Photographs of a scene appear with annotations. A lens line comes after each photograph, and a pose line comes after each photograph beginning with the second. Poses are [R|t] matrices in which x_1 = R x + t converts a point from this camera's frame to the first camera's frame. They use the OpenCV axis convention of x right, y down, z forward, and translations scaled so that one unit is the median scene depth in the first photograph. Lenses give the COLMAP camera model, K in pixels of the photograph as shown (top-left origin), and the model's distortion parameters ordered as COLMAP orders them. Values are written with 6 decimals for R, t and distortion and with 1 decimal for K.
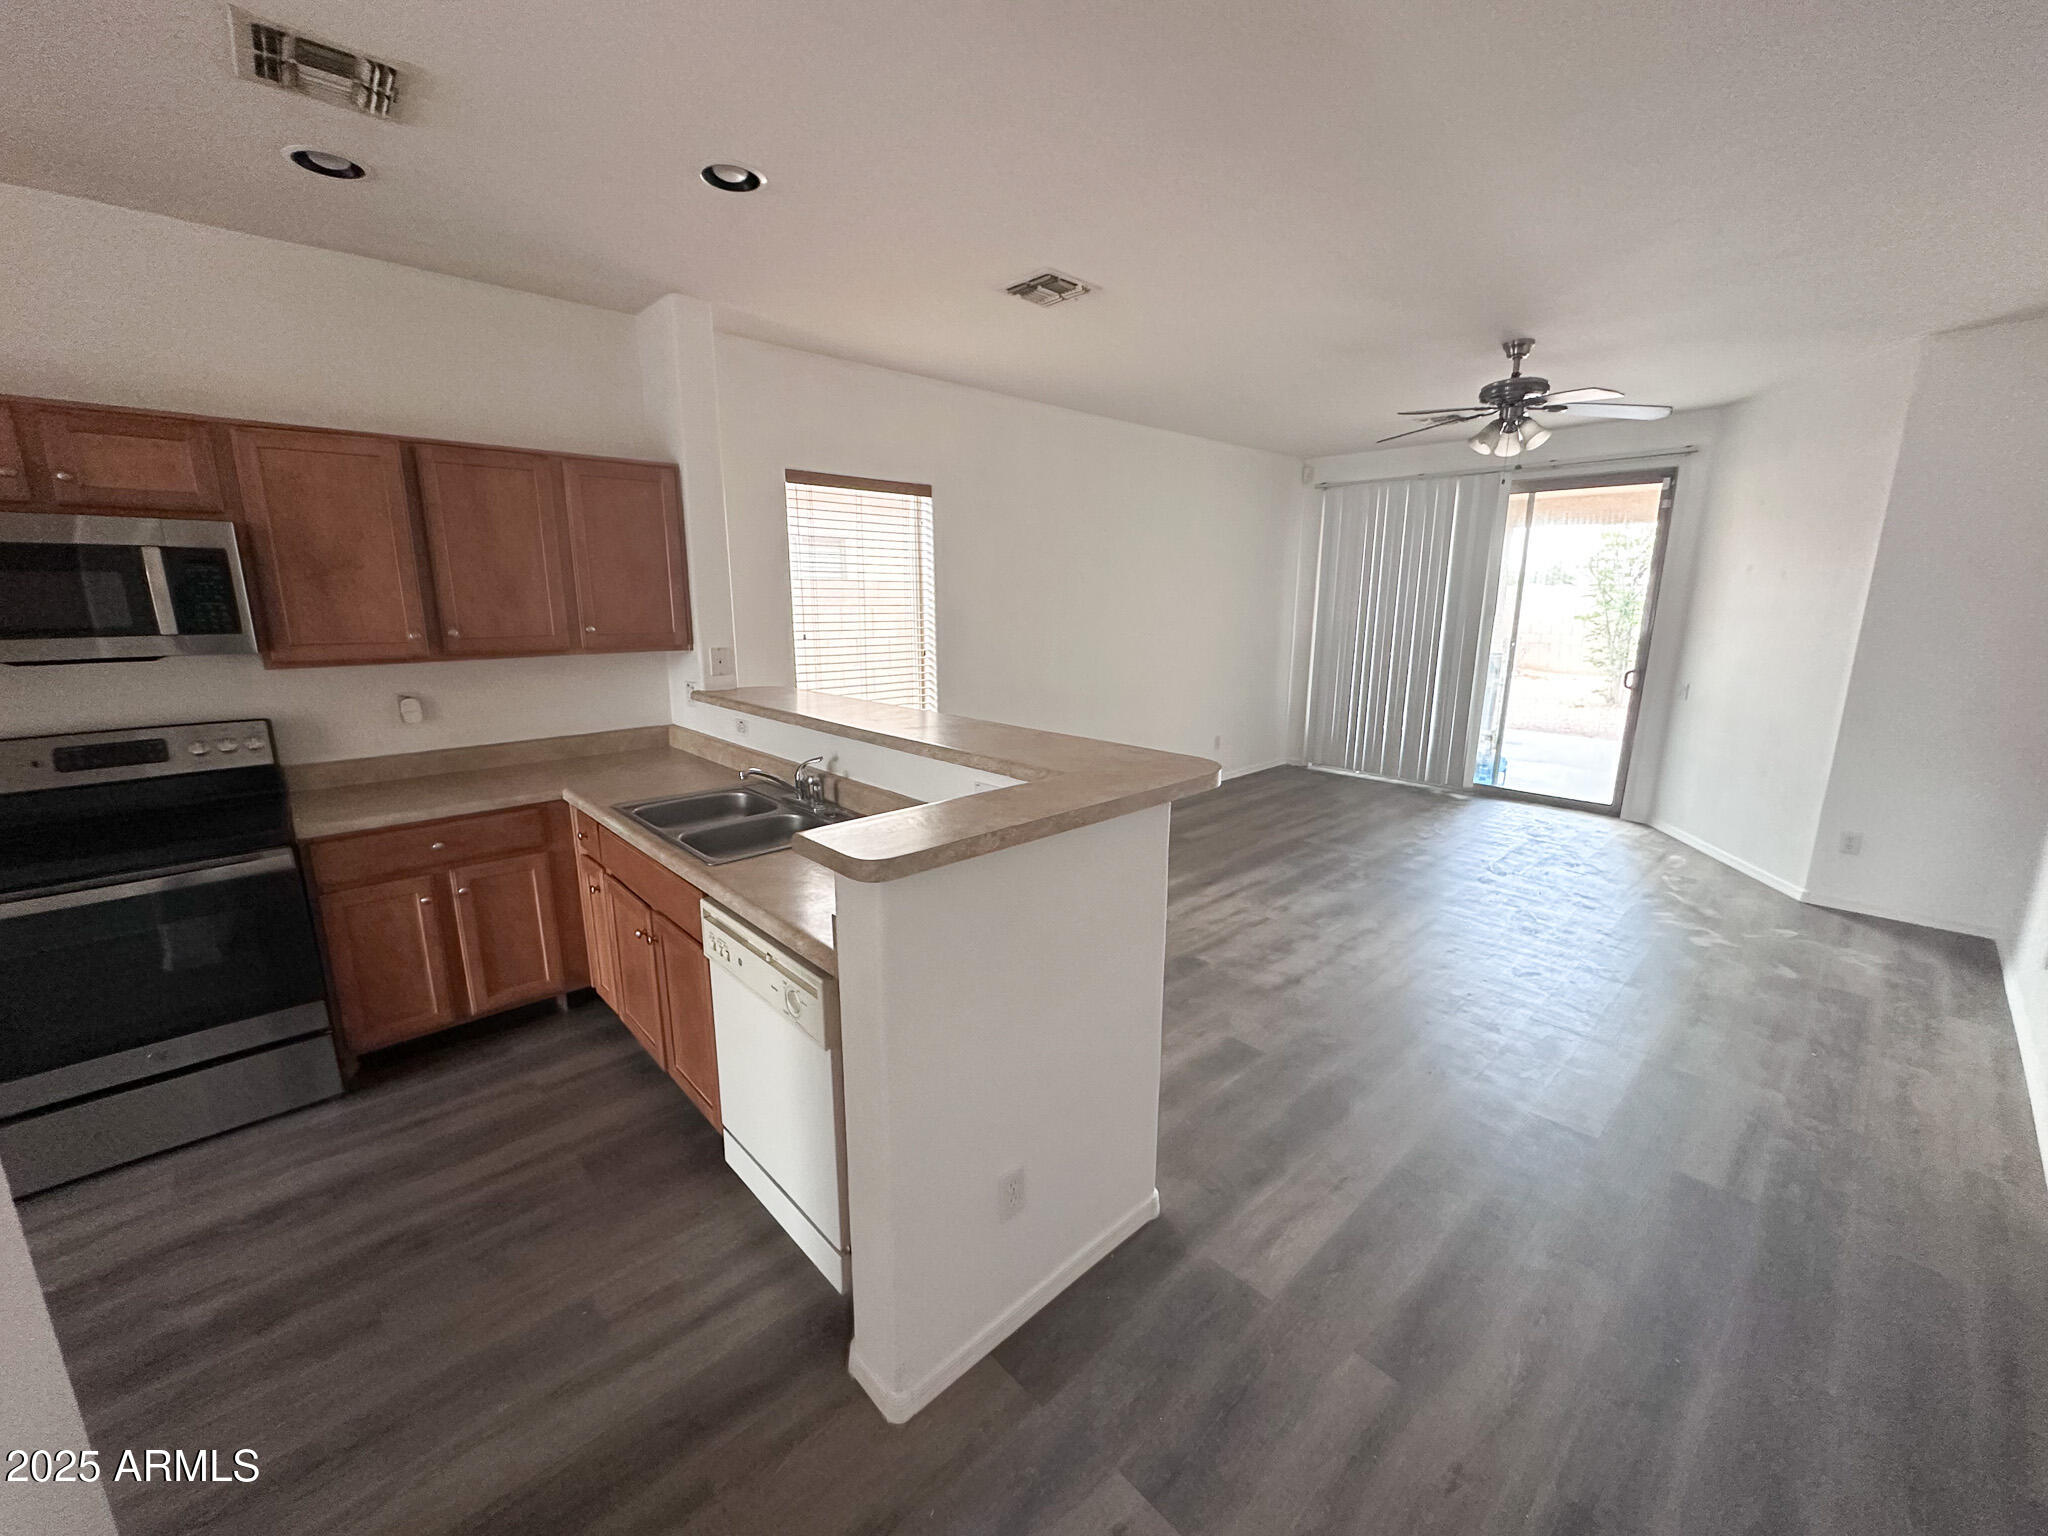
lens RADIAL K [[820.5, 0, 1024.0], [0, 820.5, 768.0], [0, 0, 1]] dist [-0.002113, -0.000006]
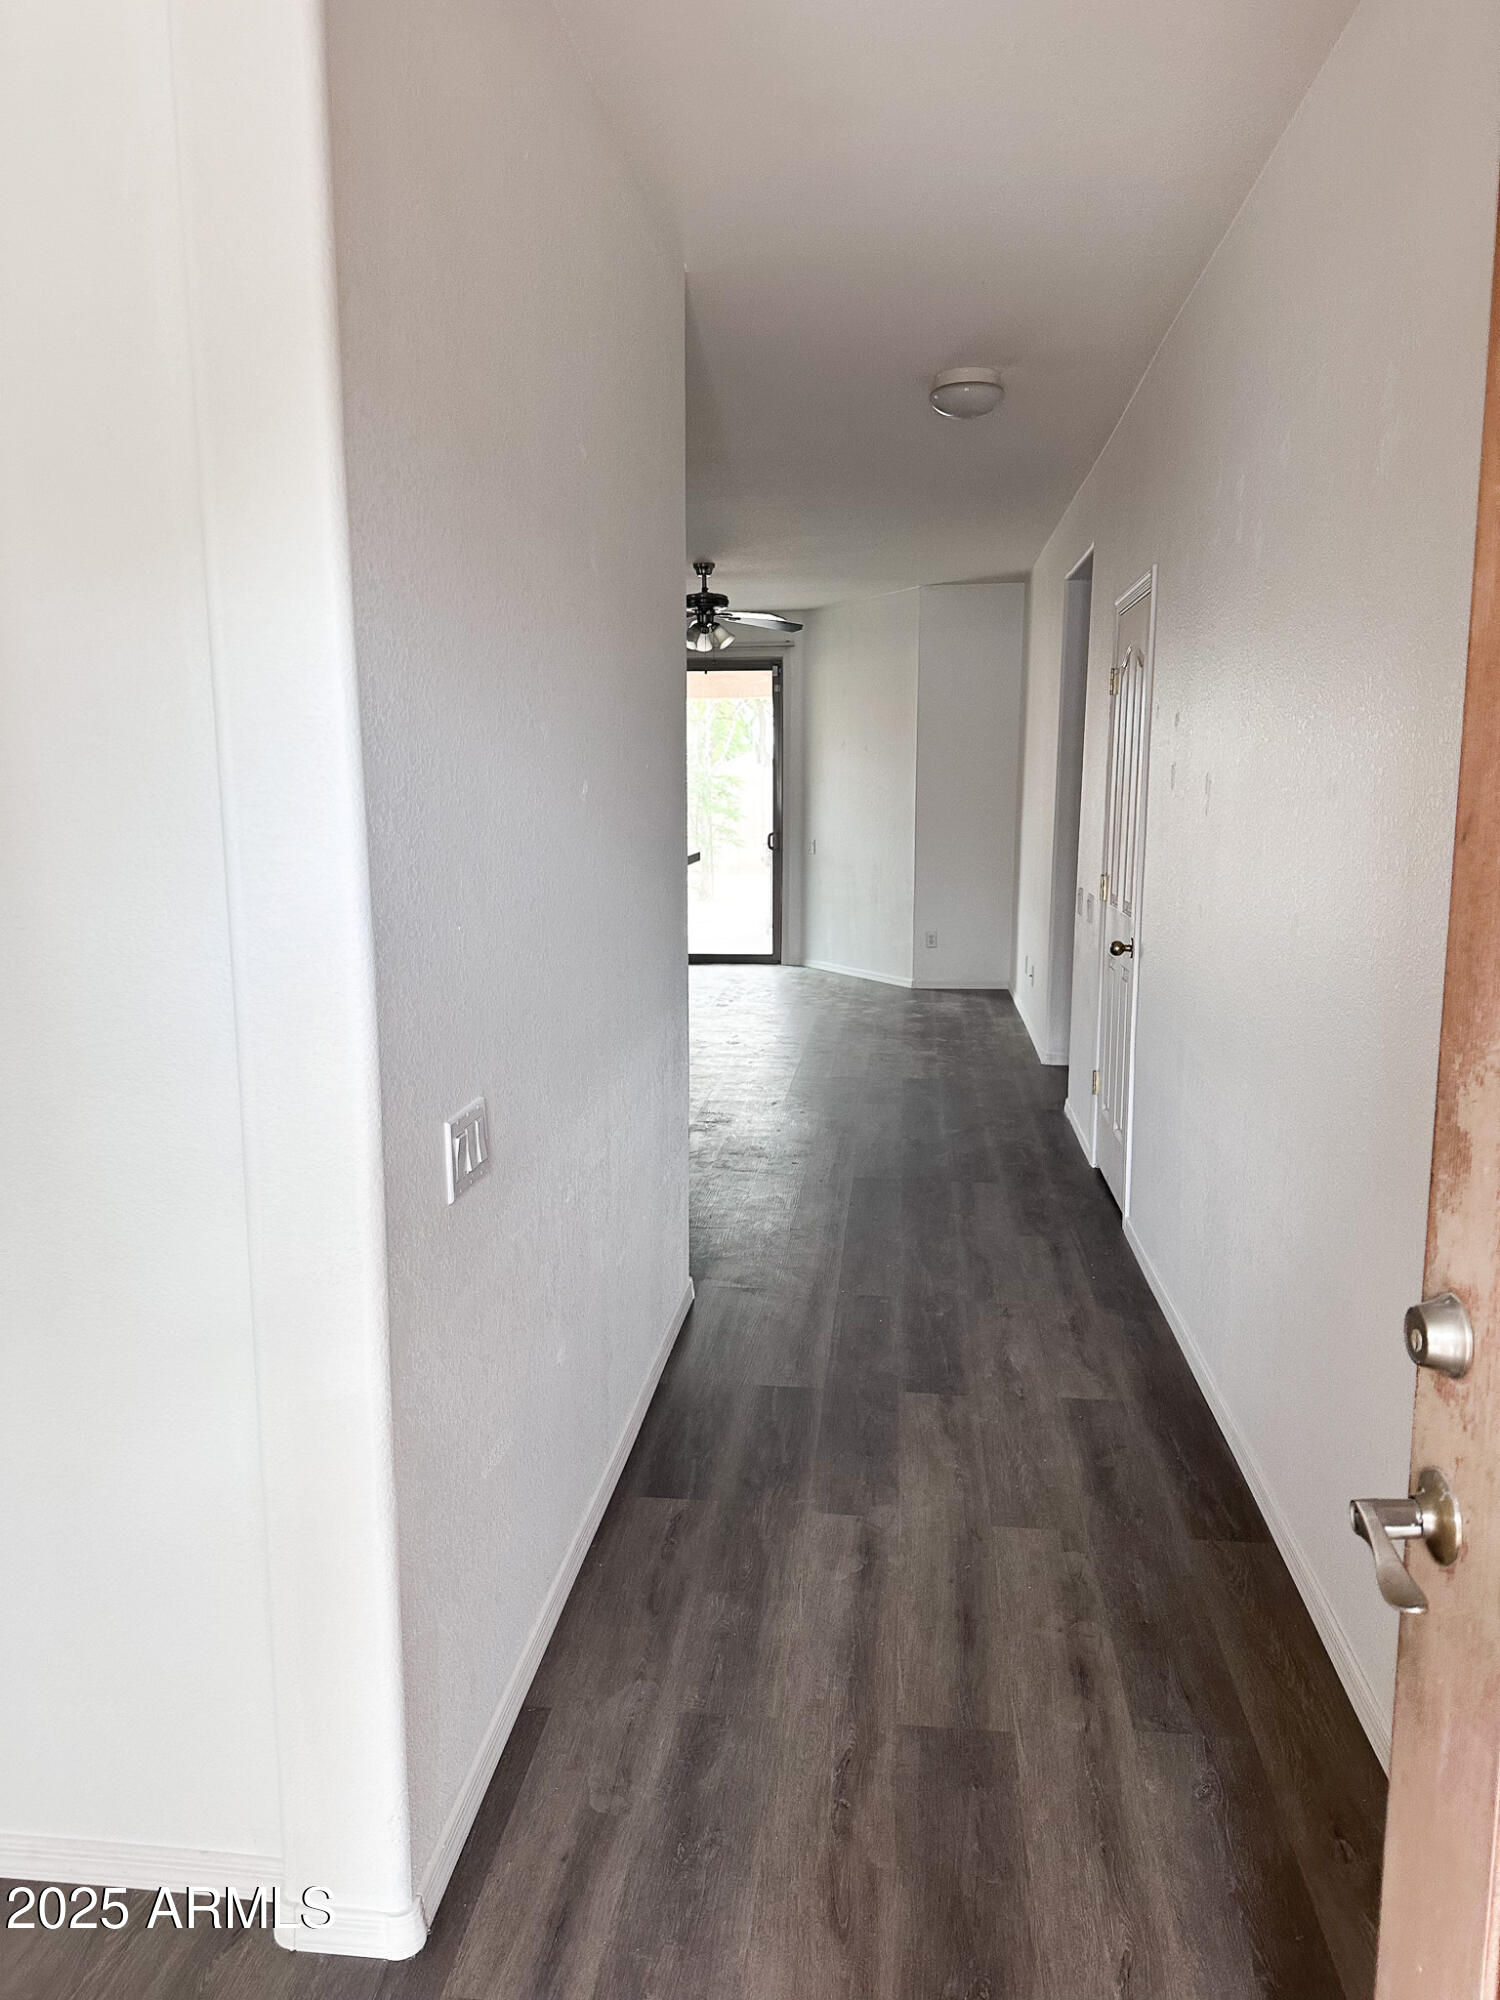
lens RADIAL K [[1360.6, 0, 750.0], [0, 1360.6, 1000.0], [0, 0, 1]] dist [0.008619, 0.000947]
pose [[0.762895, -0.102603, 0.638329, -0.748845], [0.134711, 0.990883, -0.001727, 0.162743], [-0.632332, 0.087308, 0.769762, -0.606255]]
